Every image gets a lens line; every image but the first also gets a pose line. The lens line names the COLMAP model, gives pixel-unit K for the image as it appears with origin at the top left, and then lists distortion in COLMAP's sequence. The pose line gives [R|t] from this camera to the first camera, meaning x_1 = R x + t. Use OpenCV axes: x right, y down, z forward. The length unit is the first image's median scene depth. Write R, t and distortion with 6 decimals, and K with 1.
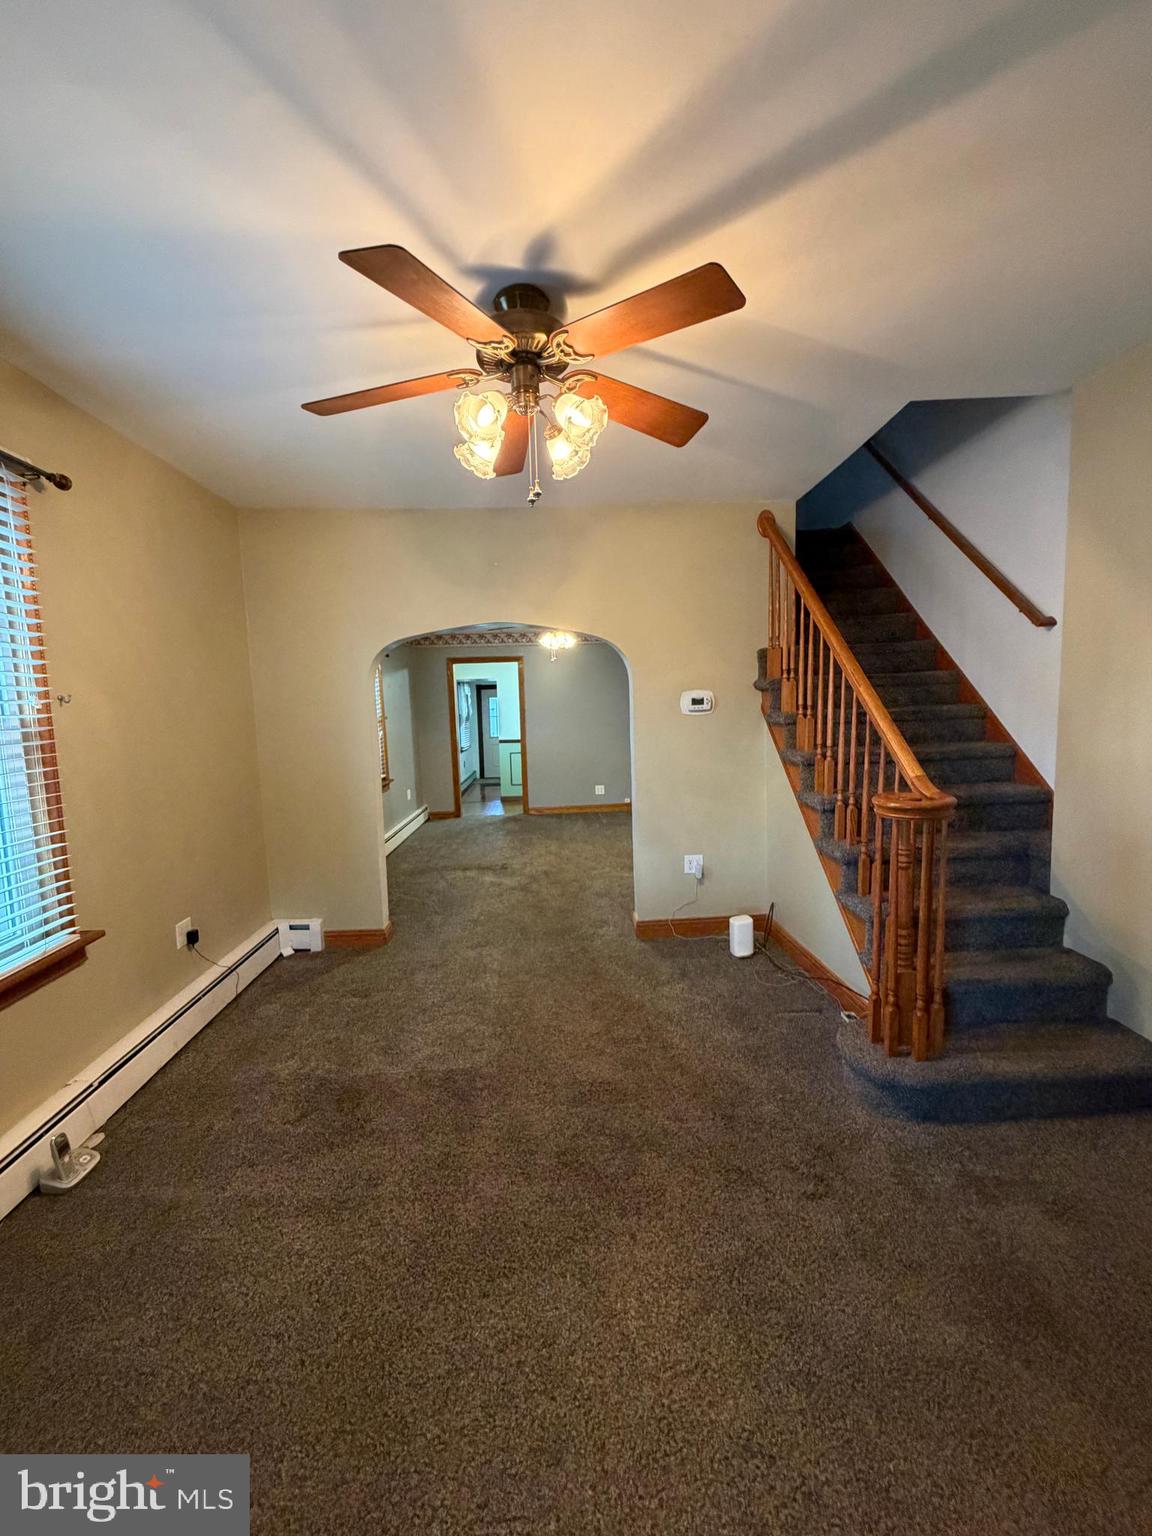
lens RADIAL K [[613.2, 0, 580.9], [0, 613.2, 764.4], [0, 0, 1]] dist [-0.000647, 0.000387]
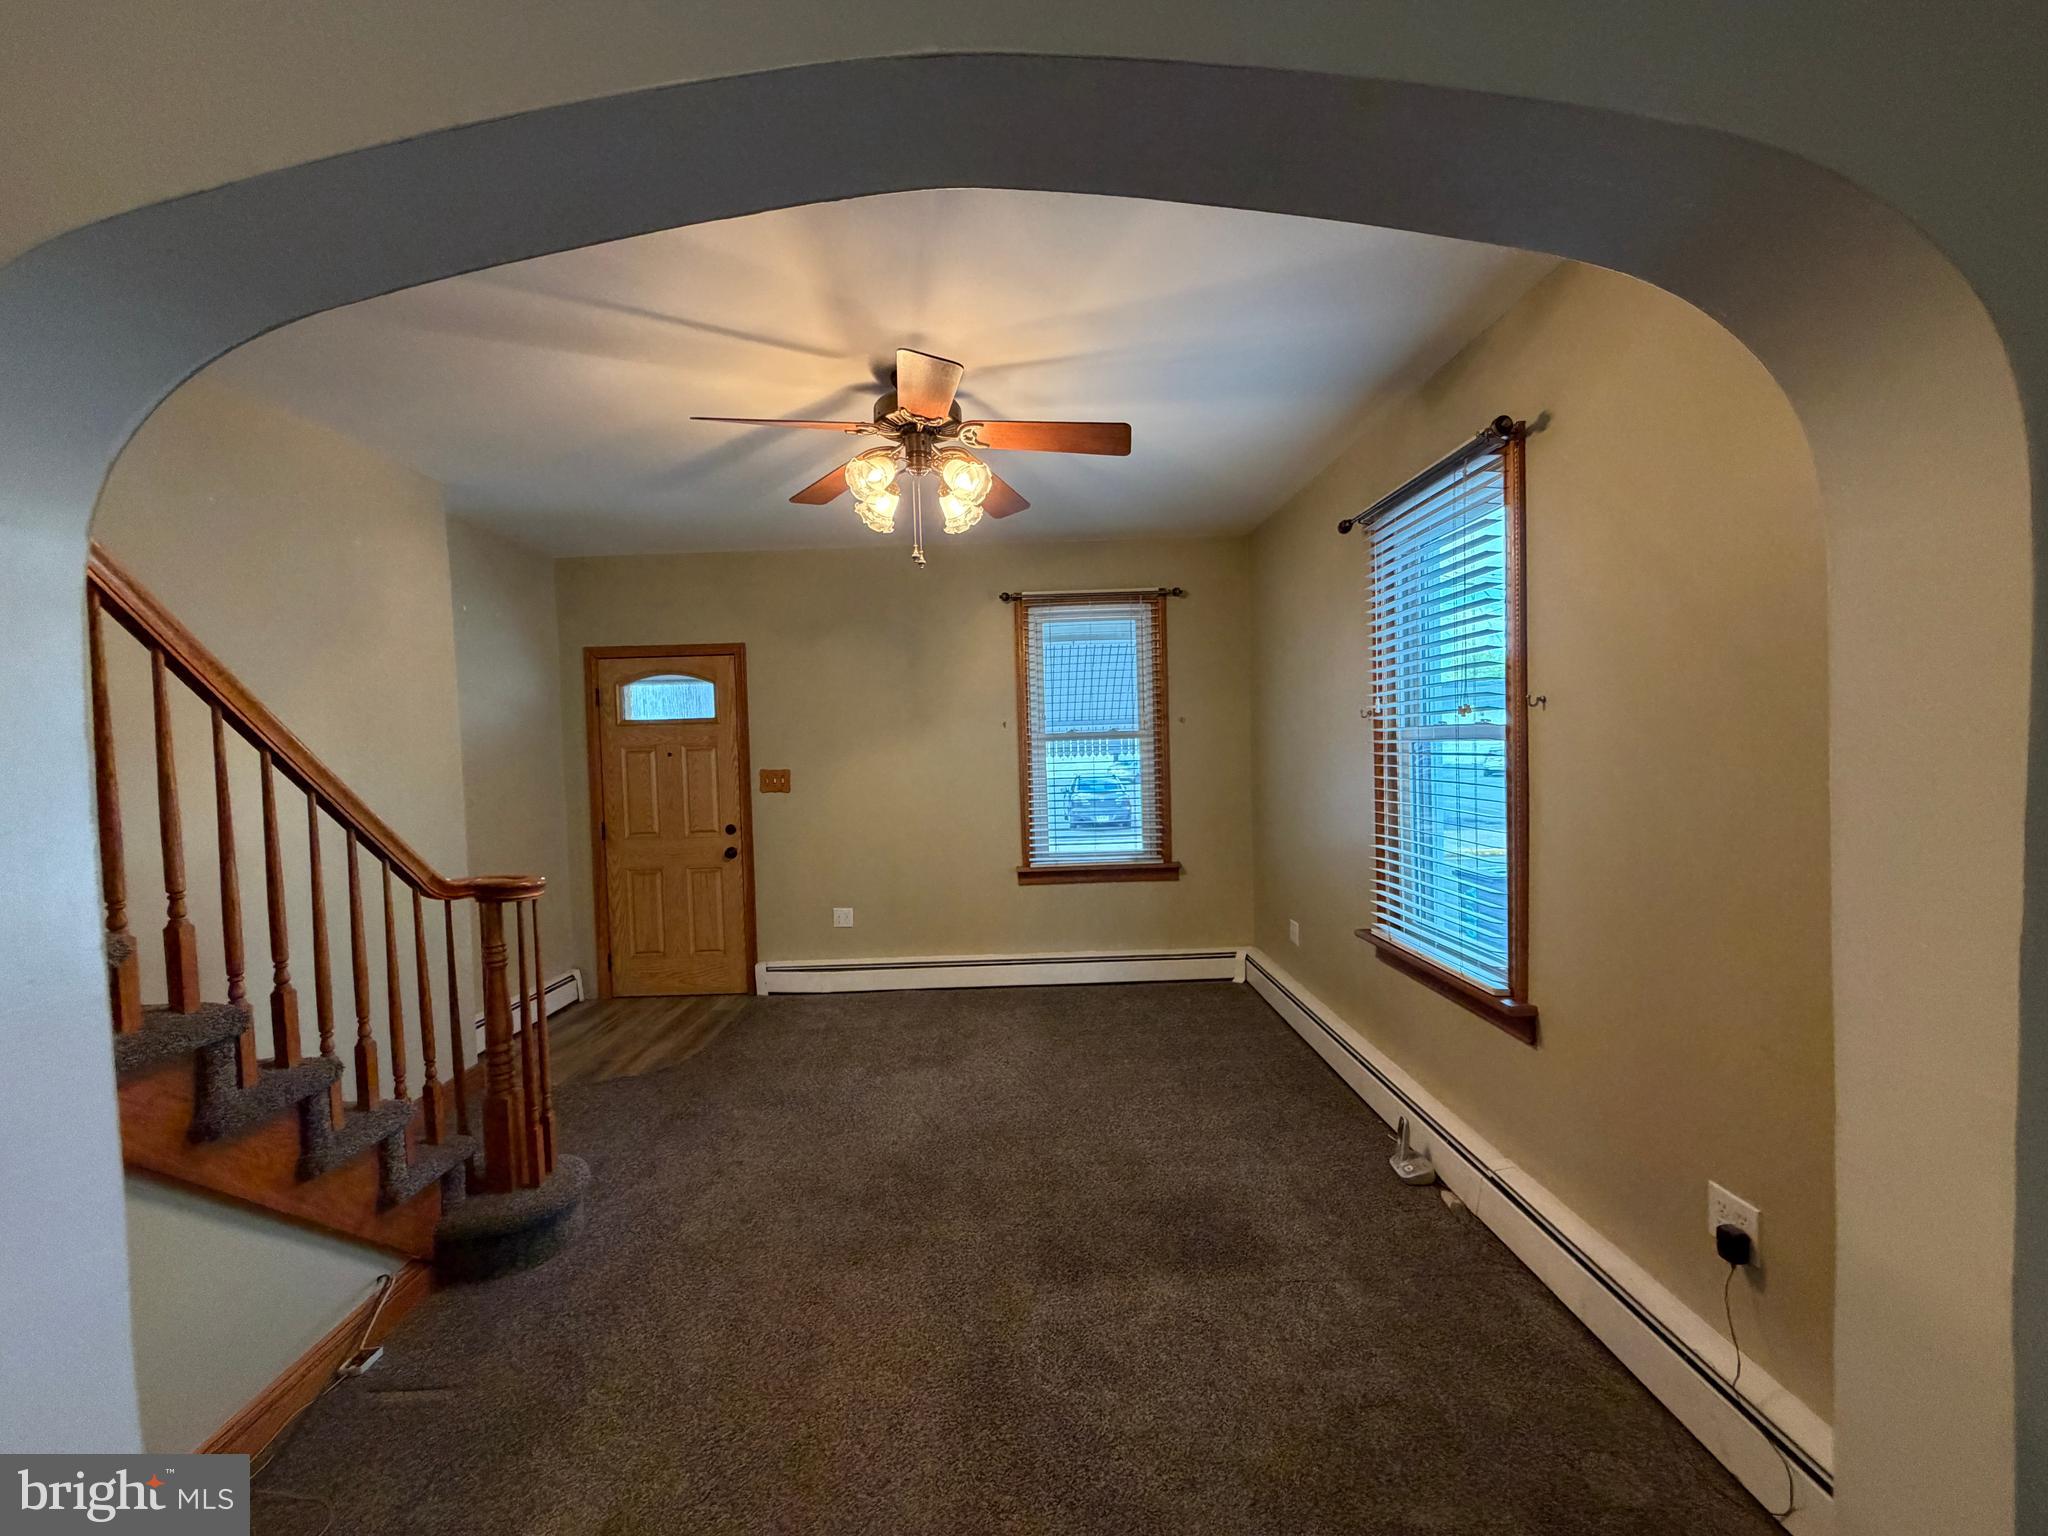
lens RADIAL K [[817.5, 0, 1028.2], [0, 817.5, 764.9], [0, 0, 1]] dist [-0.000647, 0.000387]
pose [[-0.997359, 0.059514, 0.041633, -0.173890], [0.064250, 0.990248, 0.123614, -0.133836], [-0.033870, 0.125962, -0.991457, 1.398993]]
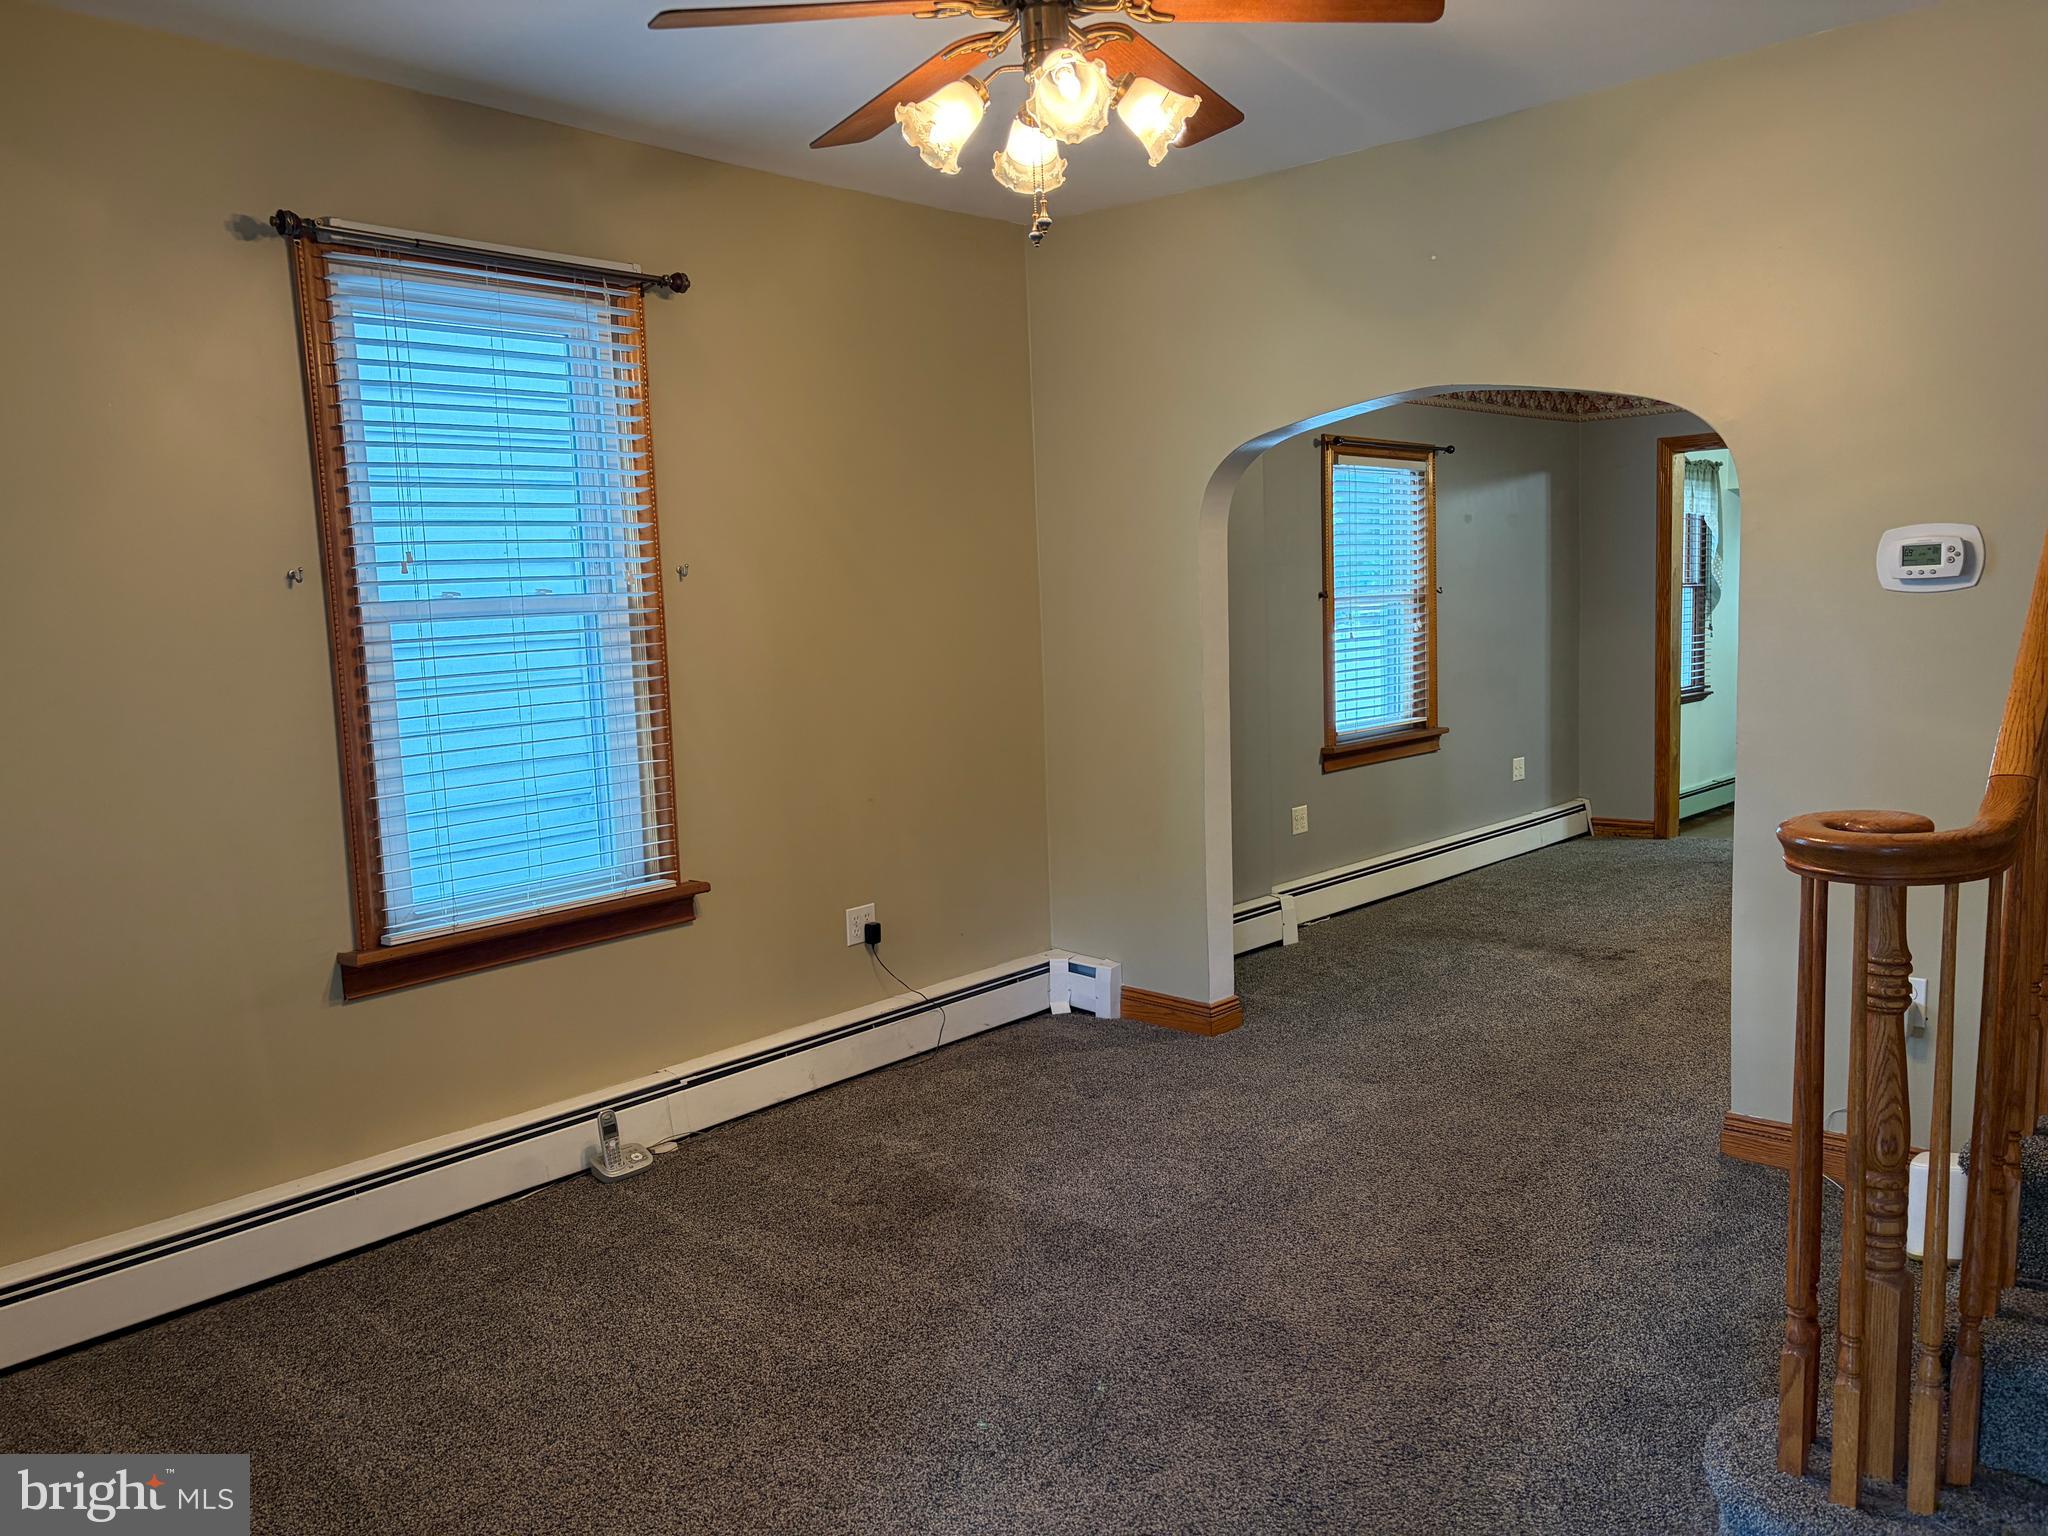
lens RADIAL K [[1552.6, 0, 1029.6], [0, 1552.6, 766.4], [0, 0, 1]] dist [0.074674, -0.062928]
pose [[0.708906, 0.085756, -0.700071, 0.566634], [-0.056030, 0.996291, 0.065304, -0.010717], [0.703074, -0.007069, 0.711081, -0.047224]]
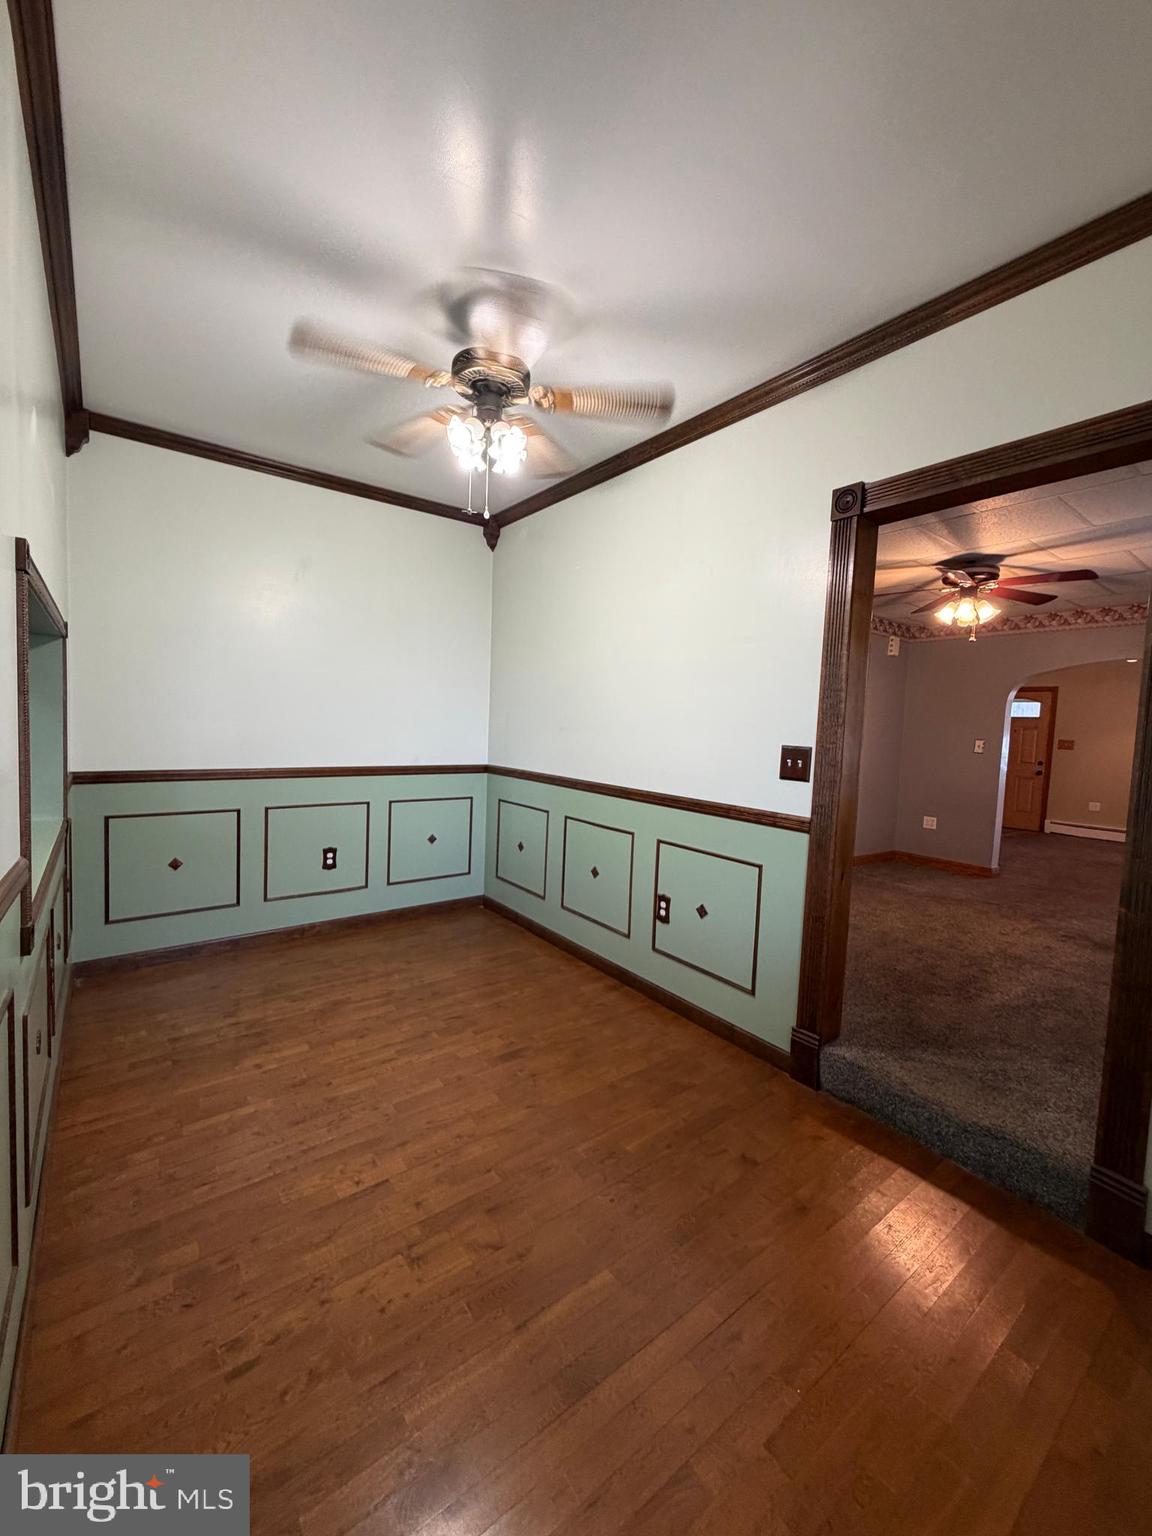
lens RADIAL K [[613.2, 0, 578.6], [0, 613.2, 767.0], [0, 0, 1]] dist [-0.000647, 0.000387]
pose [[-0.573393, -0.052269, 0.817611, -0.617648], [0.060520, 0.992534, 0.105894, -0.264379], [-0.817042, 0.110201, -0.565949, 3.189265]]
